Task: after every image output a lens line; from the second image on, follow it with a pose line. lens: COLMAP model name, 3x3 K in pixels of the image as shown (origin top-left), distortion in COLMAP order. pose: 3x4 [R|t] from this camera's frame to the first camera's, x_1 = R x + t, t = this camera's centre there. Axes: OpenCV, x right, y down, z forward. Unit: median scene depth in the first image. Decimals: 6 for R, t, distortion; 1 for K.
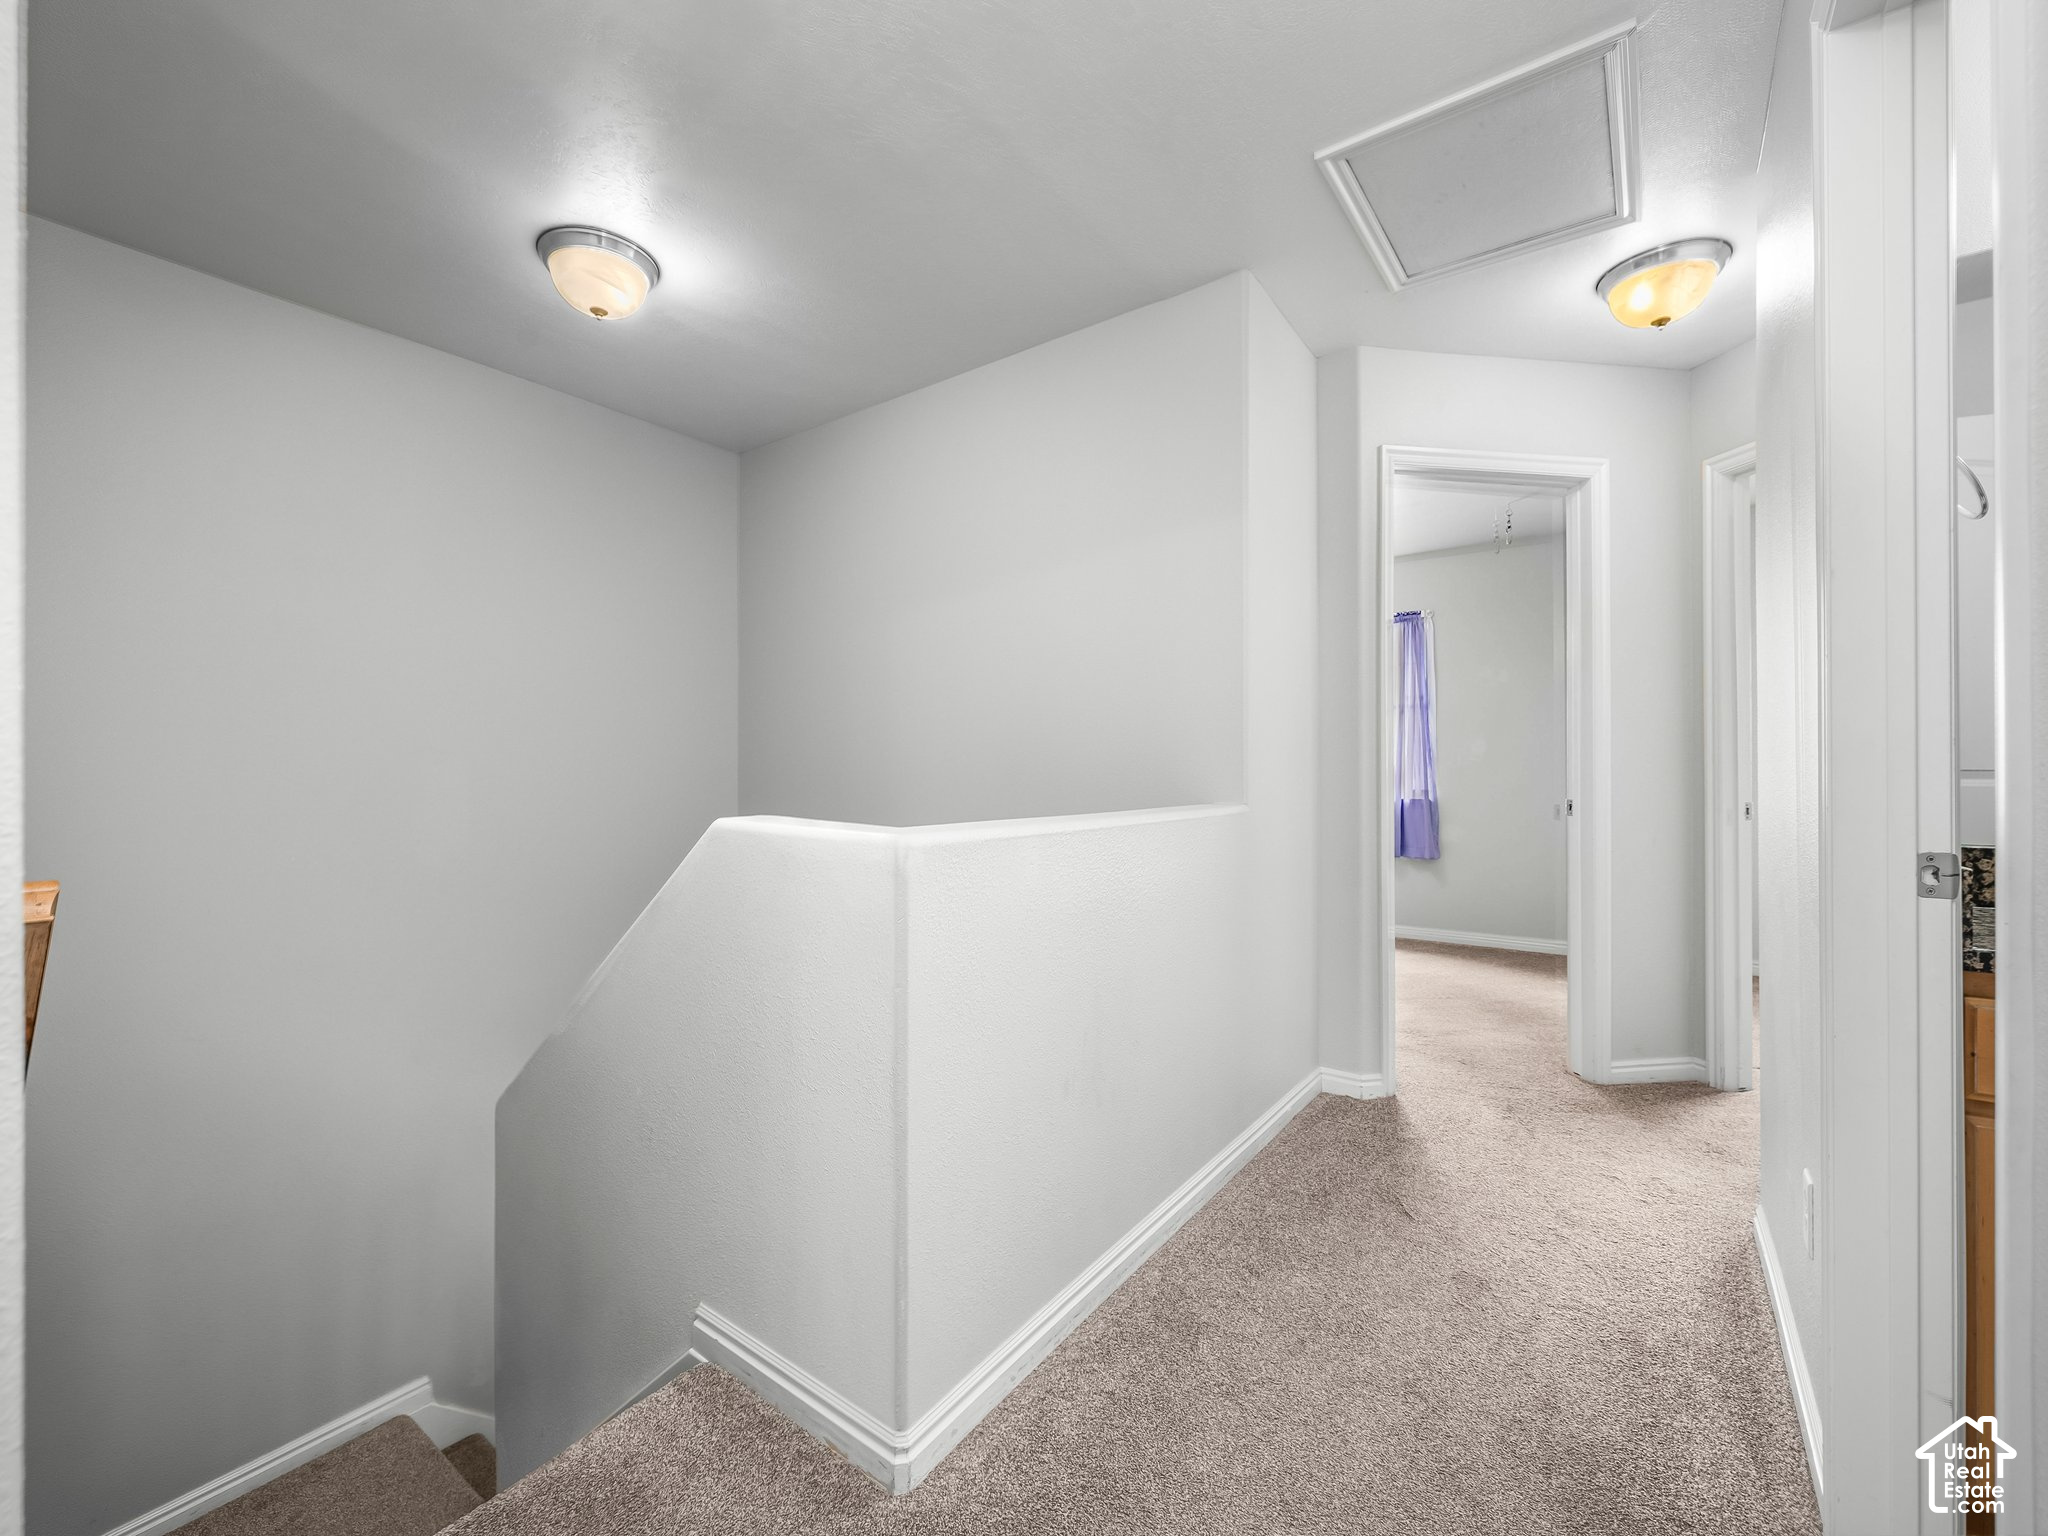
lens RADIAL K [[852.5, 0, 1024.0], [0, 852.5, 768.0], [0, 0, 1]] dist [-0.000597, -0.000109]
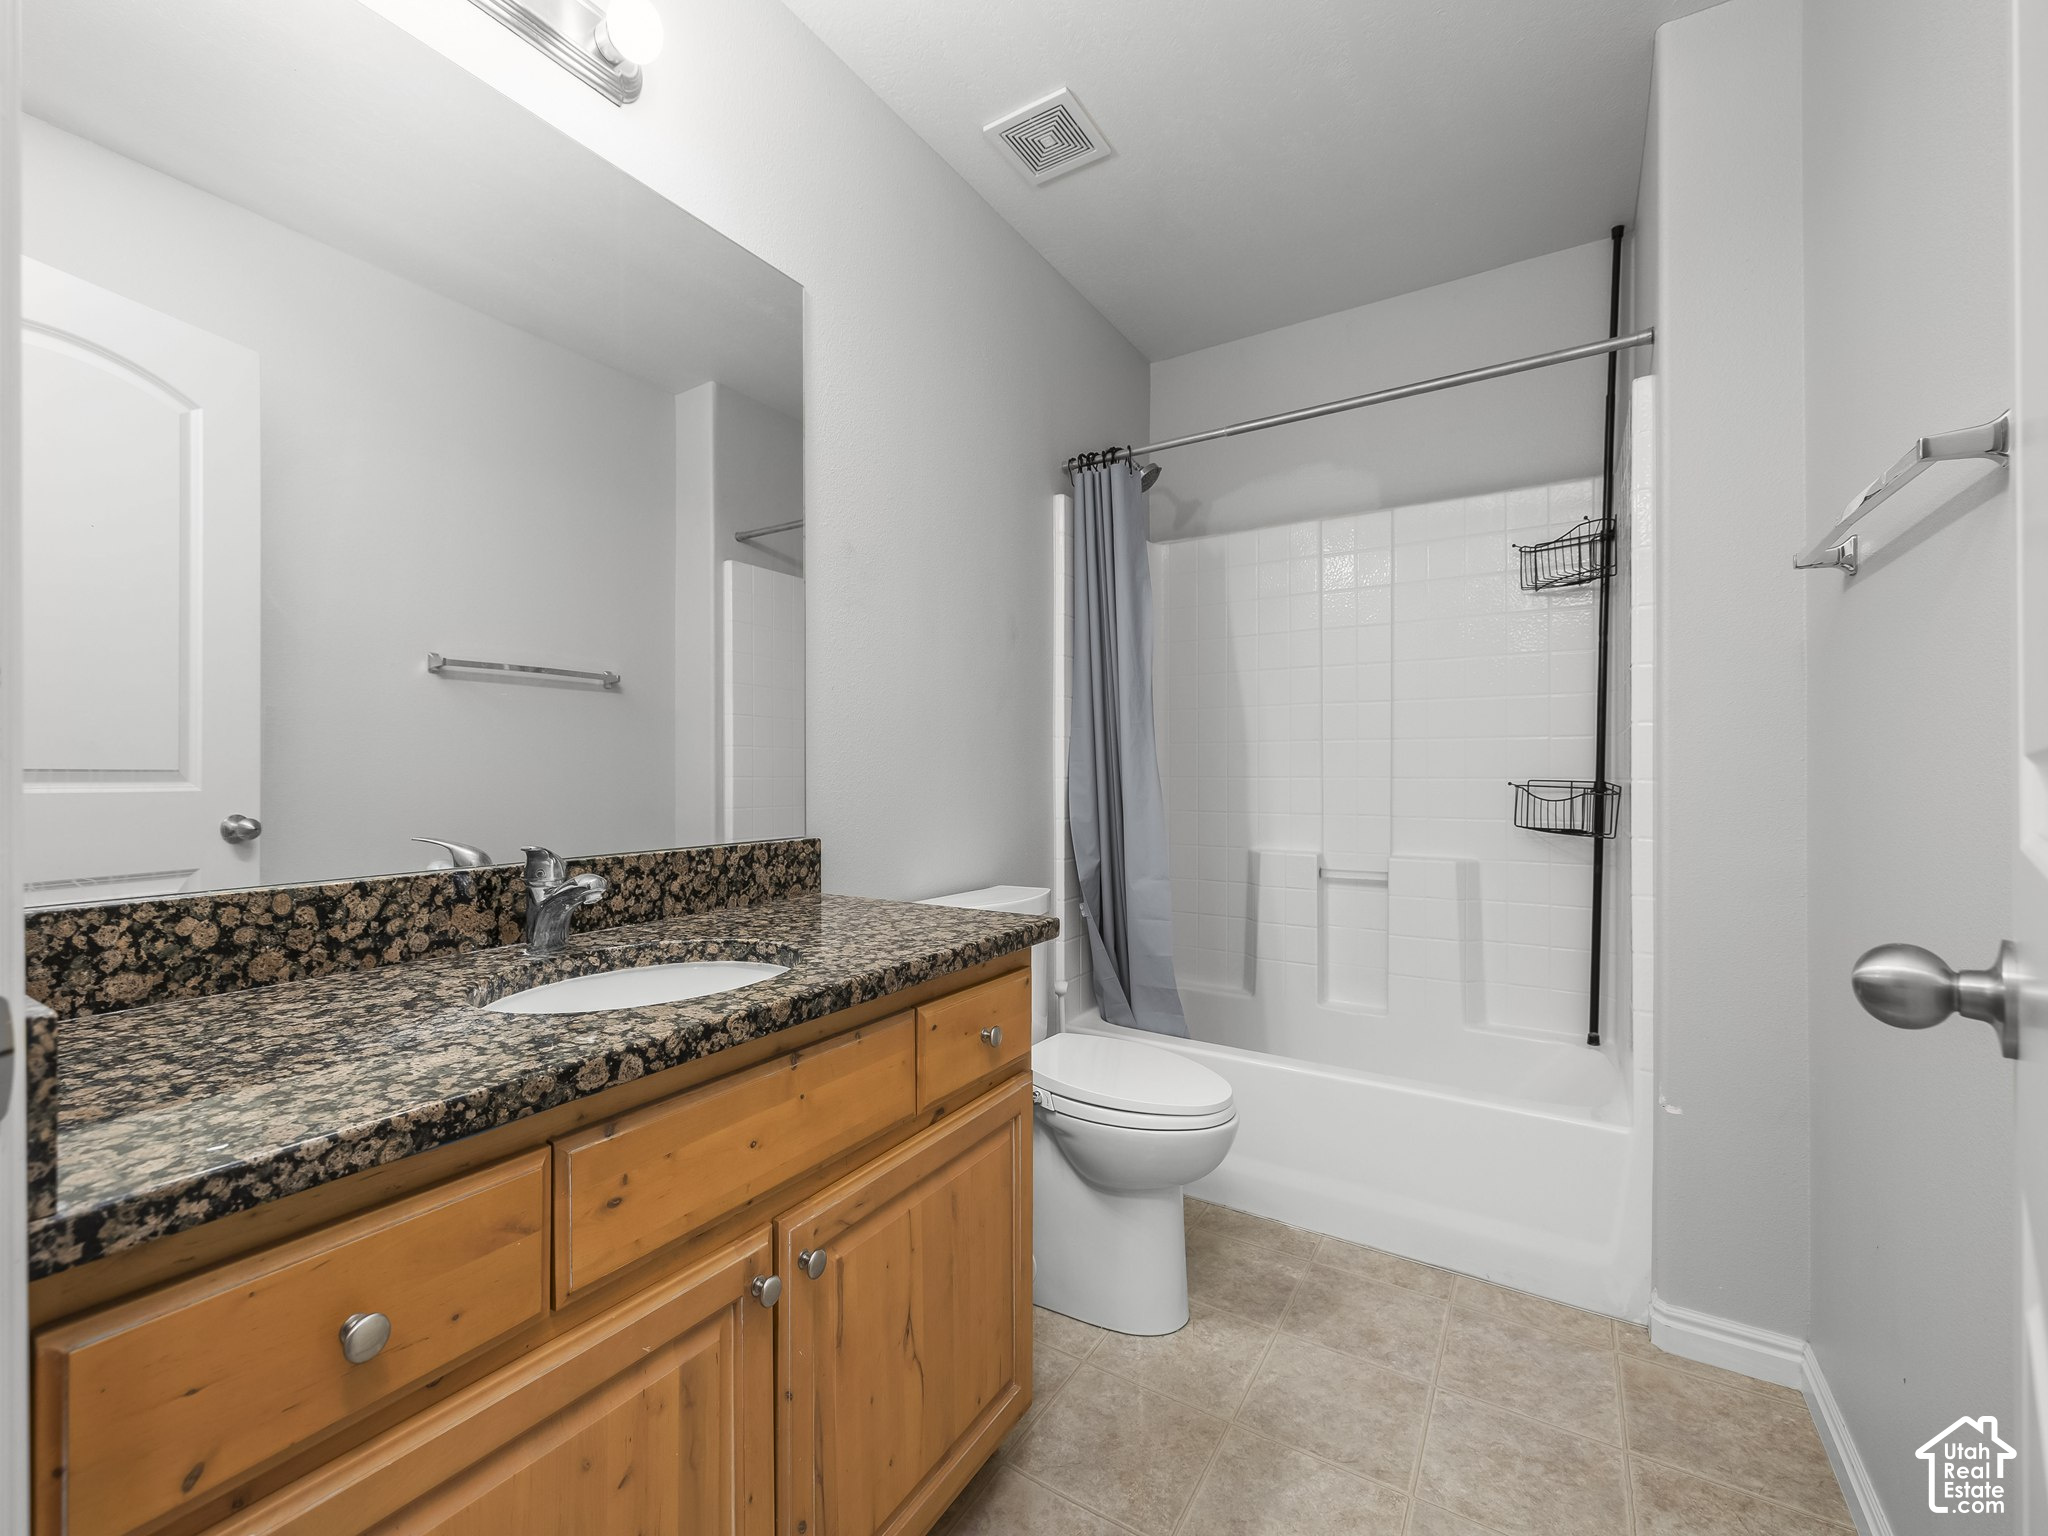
lens RADIAL K [[852.5, 0, 1024.0], [0, 852.5, 768.0], [0, 0, 1]] dist [-0.000597, -0.000109]
pose [[-0.082190, 0.004417, 0.996607, 0.686803], [0.001572, 0.999990, -0.004303, 0.010081], [-0.996615, 0.001213, -0.082196, 0.588870]]
